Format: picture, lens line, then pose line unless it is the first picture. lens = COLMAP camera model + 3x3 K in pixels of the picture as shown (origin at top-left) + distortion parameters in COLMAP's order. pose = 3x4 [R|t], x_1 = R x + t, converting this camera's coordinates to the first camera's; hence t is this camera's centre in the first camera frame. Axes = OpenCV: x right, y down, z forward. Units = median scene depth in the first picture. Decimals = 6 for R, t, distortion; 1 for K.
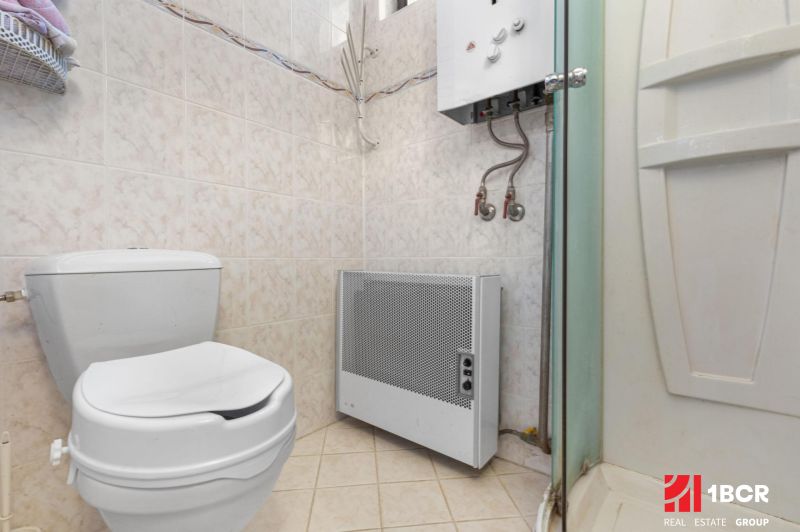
lens RADIAL K [[358.9, 0, 397.3], [0, 358.9, 265.9], [0, 0, 1]] dist [0.007017, -0.000367]
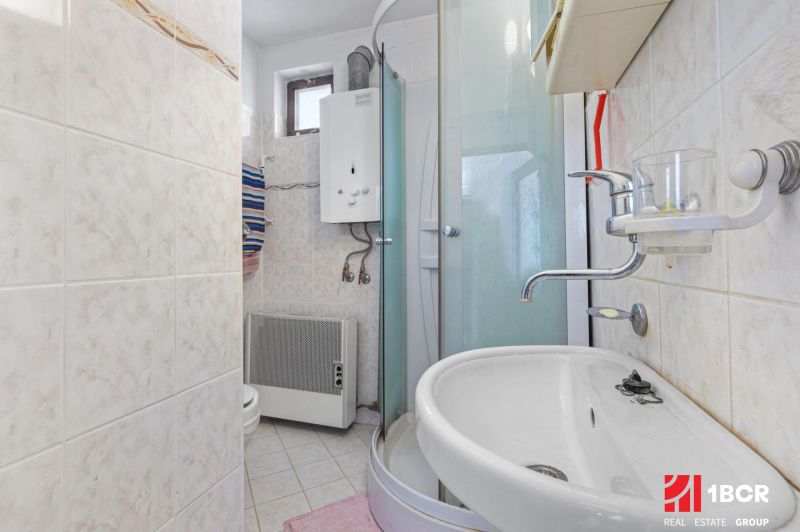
lens RADIAL K [[358.9, 0, 398.2], [0, 358.9, 260.1], [0, 0, 1]] dist [0.007017, -0.000367]
pose [[0.924911, -0.000881, 0.380182, -0.186246], [0.004766, 0.999946, -0.009279, -0.224876], [-0.380153, 0.010394, 0.924865, -0.677257]]
